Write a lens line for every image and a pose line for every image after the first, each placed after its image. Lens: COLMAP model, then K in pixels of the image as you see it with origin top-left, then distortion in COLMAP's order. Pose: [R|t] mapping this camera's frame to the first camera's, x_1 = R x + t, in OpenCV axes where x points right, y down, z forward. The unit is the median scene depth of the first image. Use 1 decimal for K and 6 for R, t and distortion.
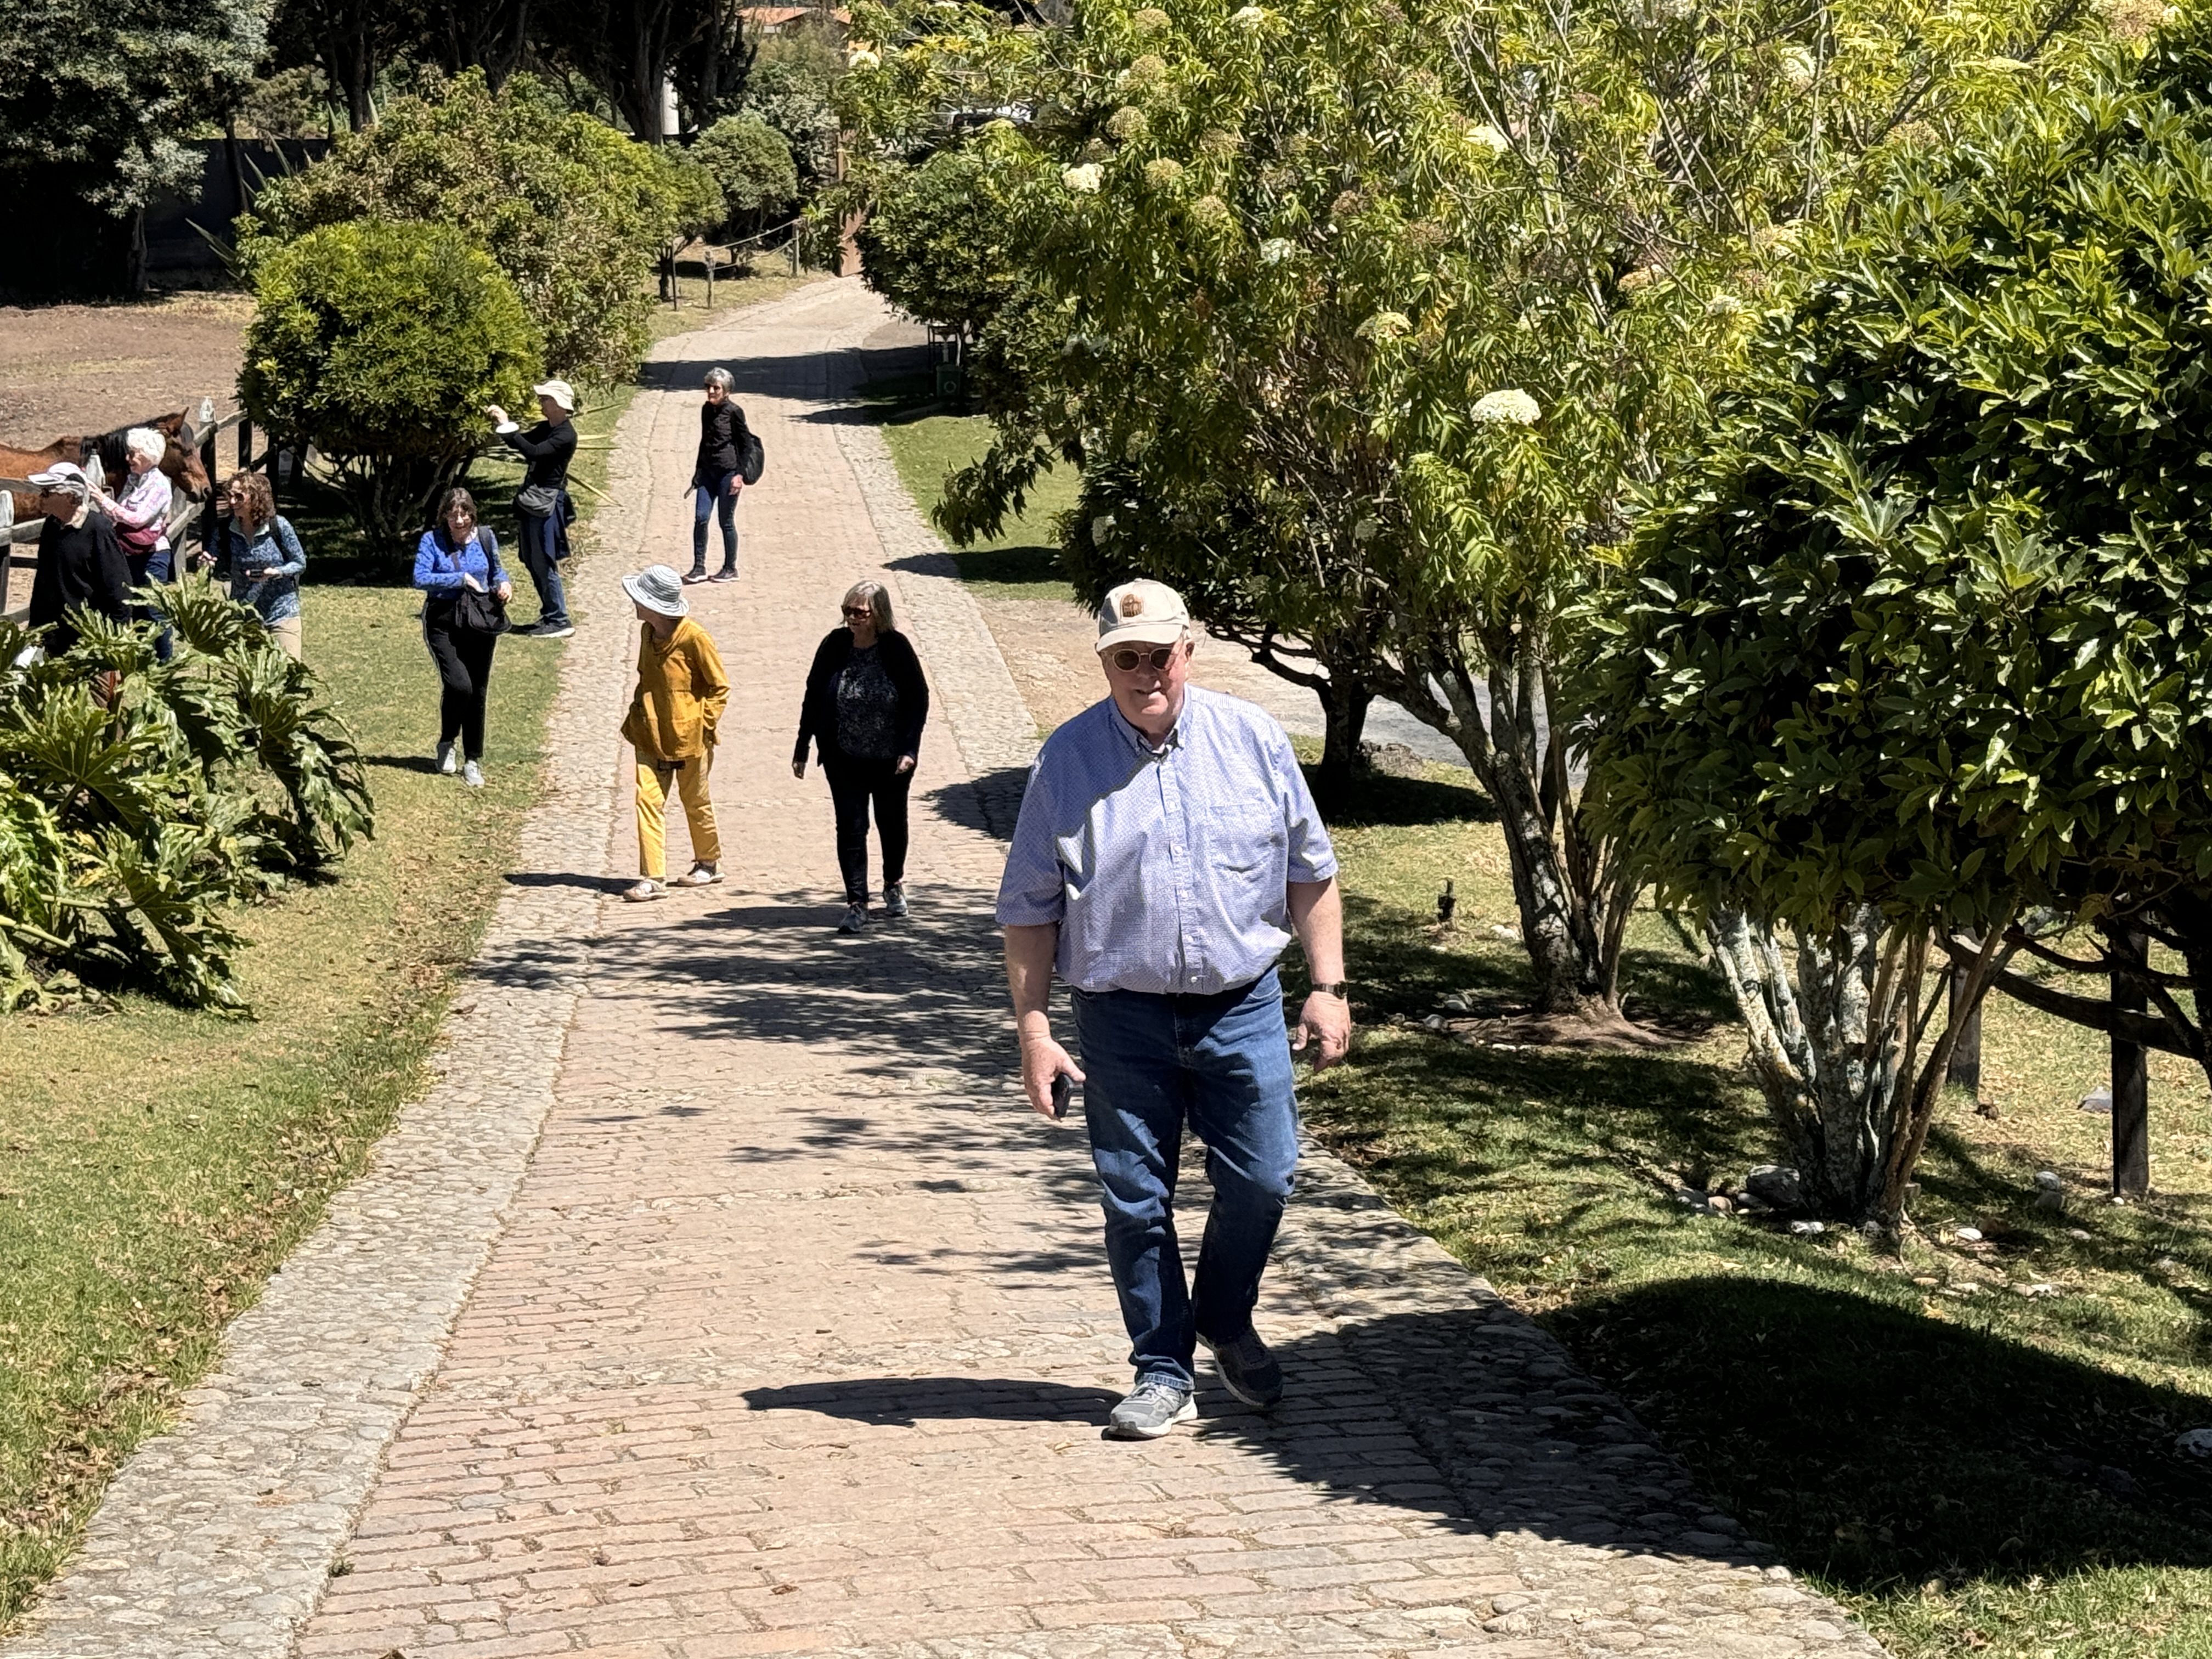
lens RADIAL K [[4269.5, 0, 1106.0], [0, 4269.5, 829.5], [0, 0, 1]] dist [0.176543, -0.138664]
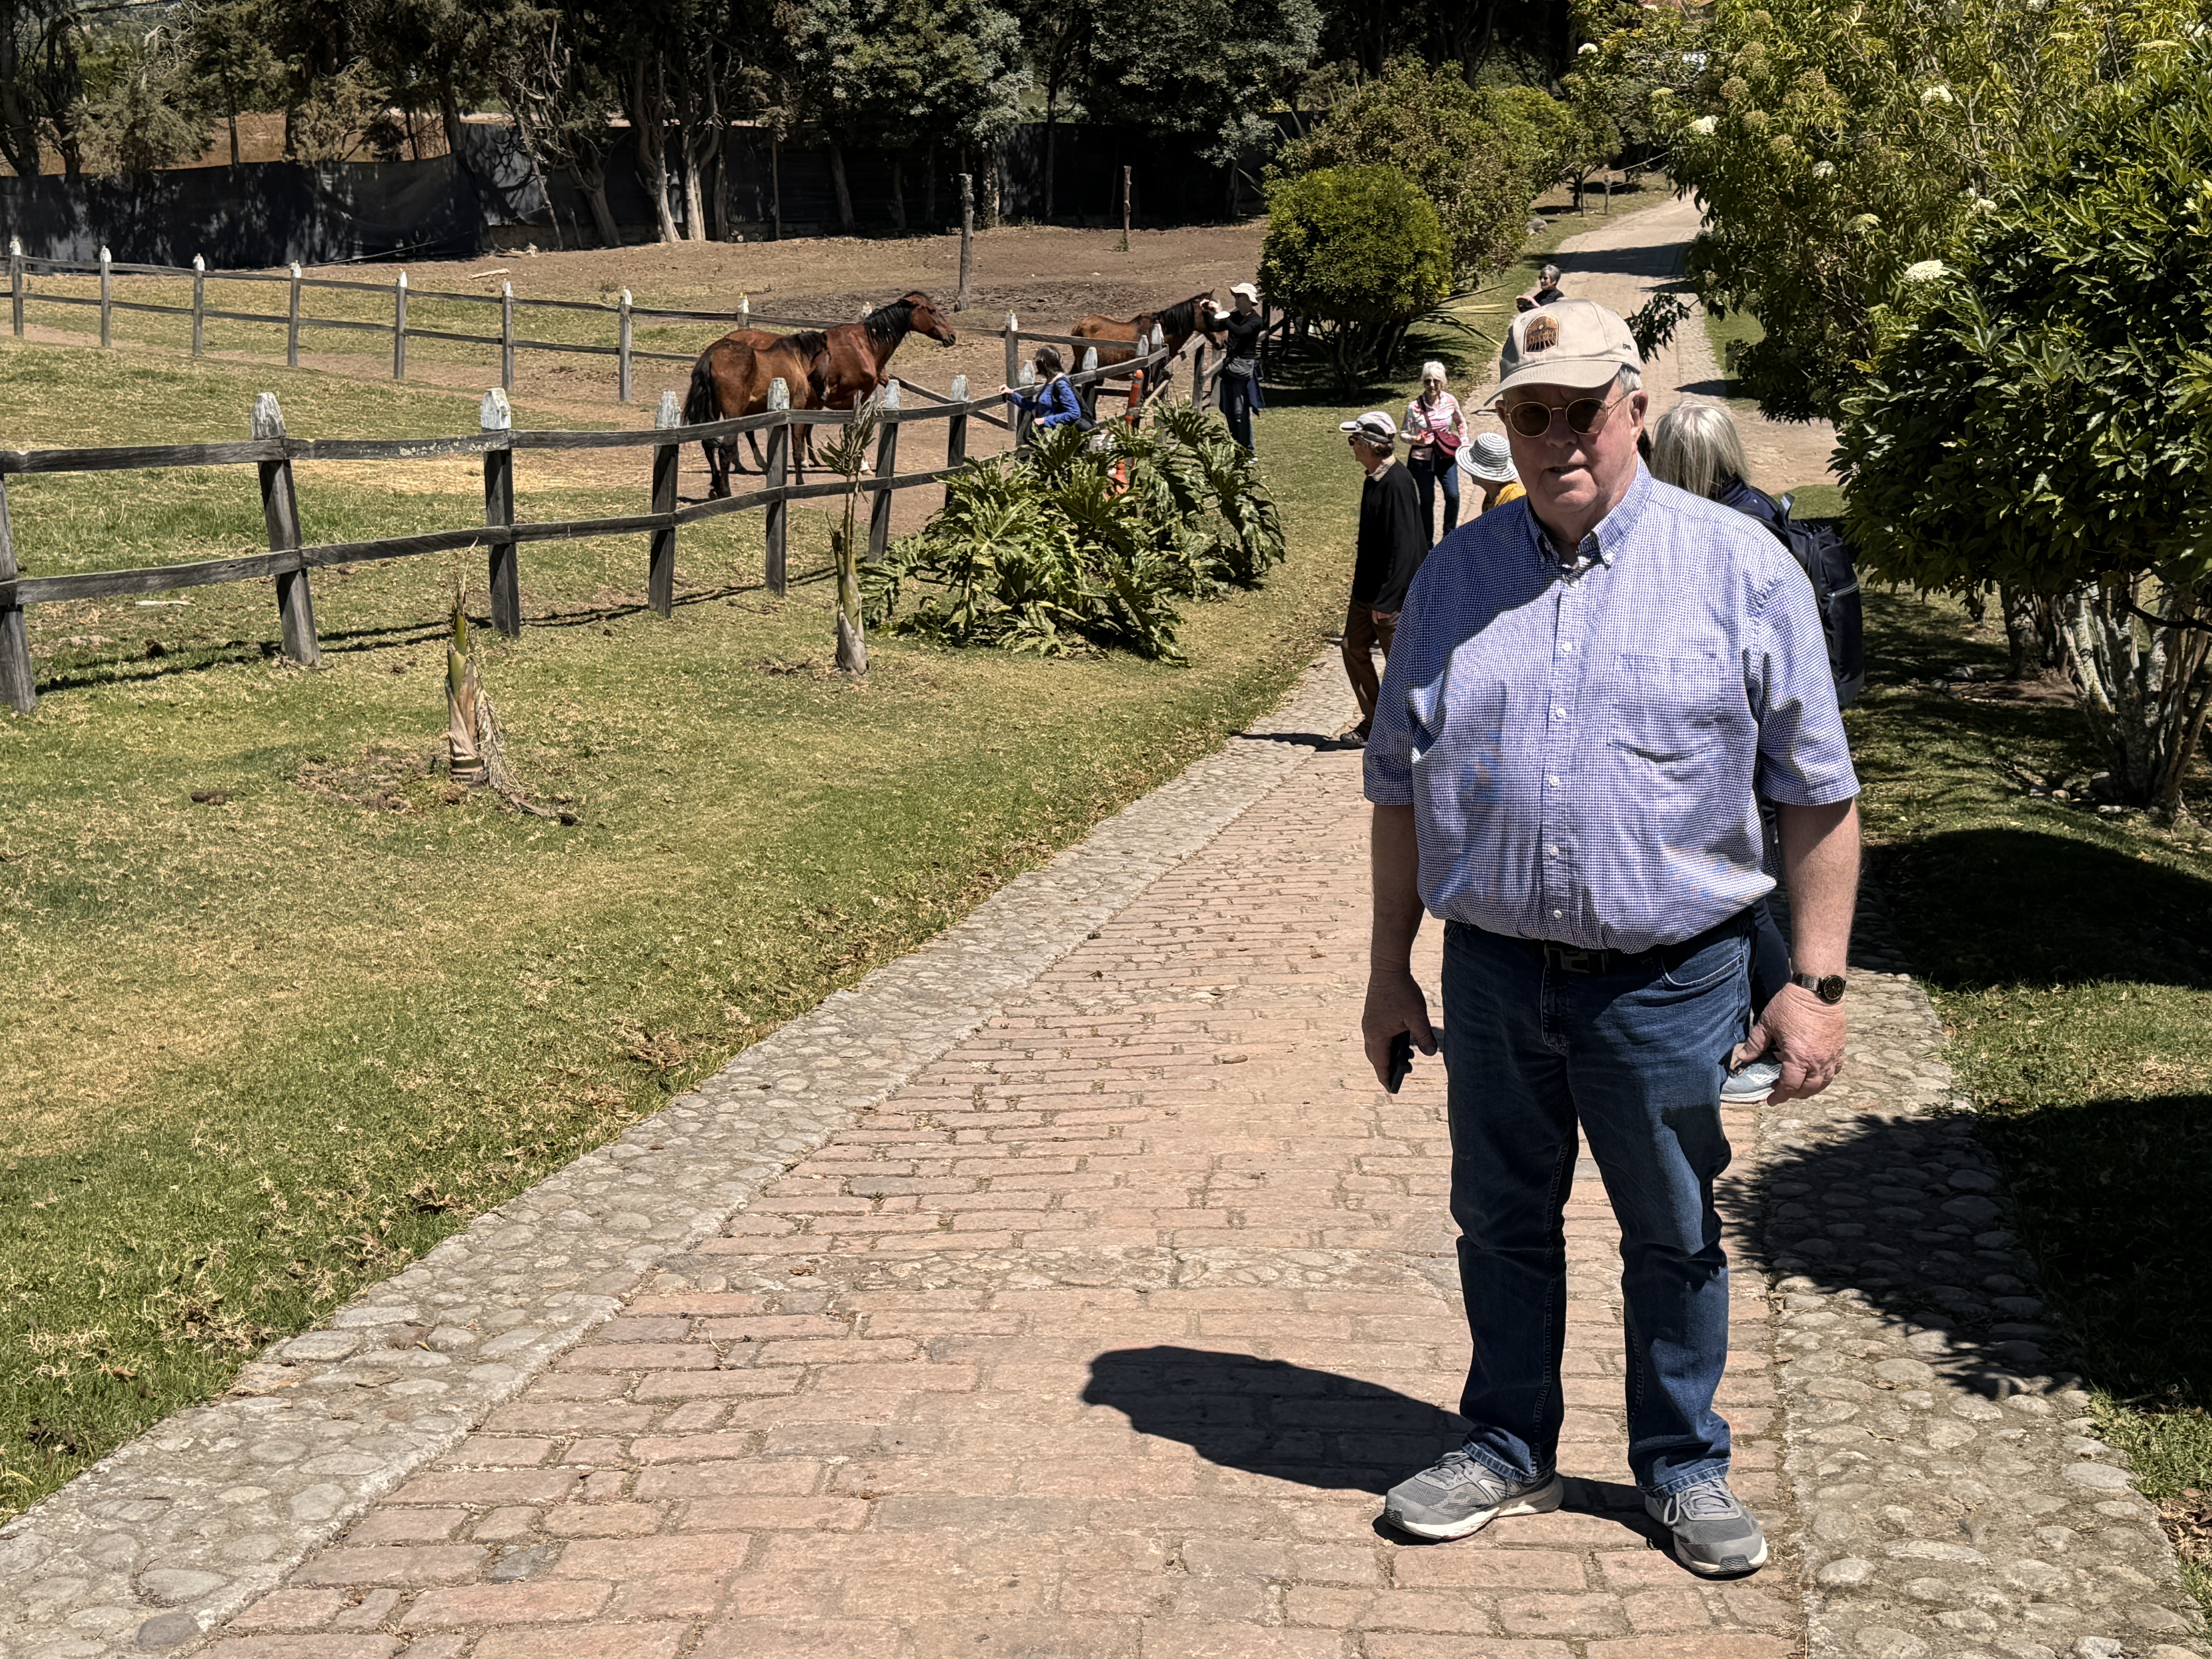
lens RADIAL K [[2863.6, 0, 1106.0], [0, 2863.6, 829.5], [0, 0, 1]] dist [0.256545, -0.508122]
pose [[0.961324, 0.038763, -0.272679, 0.077006], [-0.014913, 0.995920, 0.089003, 0.008679], [0.275017, -0.081494, 0.957979, -0.079084]]
